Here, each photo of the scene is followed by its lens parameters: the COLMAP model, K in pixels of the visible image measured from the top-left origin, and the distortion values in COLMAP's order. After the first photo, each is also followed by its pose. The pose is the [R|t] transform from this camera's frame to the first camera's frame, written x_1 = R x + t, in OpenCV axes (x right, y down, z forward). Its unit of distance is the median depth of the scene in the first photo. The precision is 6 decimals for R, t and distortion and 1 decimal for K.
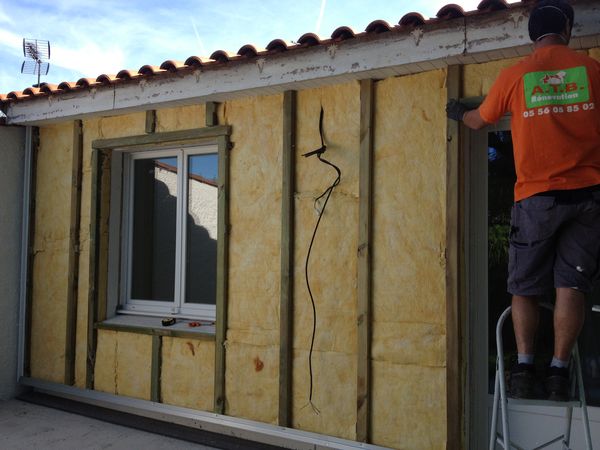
lens RADIAL K [[559.1, 0, 302.6], [0, 559.1, 224.0], [0, 0, 1]] dist [-0.019427, 0.000000]
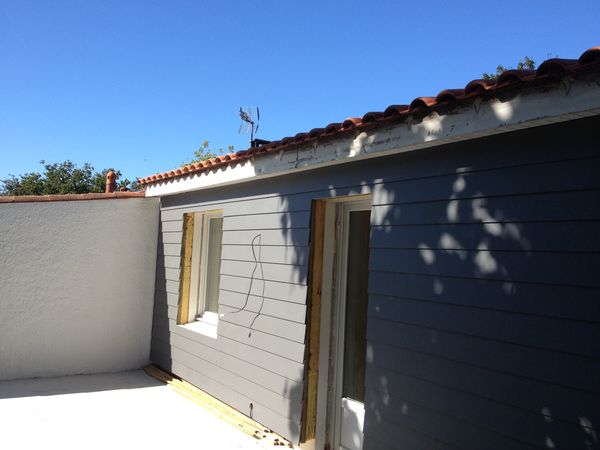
lens RADIAL K [[559.1, 0, 299.3], [0, 559.1, 226.5], [0, 0, 1]] dist [-0.019427, 0.000000]
pose [[0.875759, 0.016451, -0.482468, 0.841248], [-0.038702, 0.998595, -0.036201, -0.066609], [0.481194, 0.050376, 0.875165, -0.287051]]
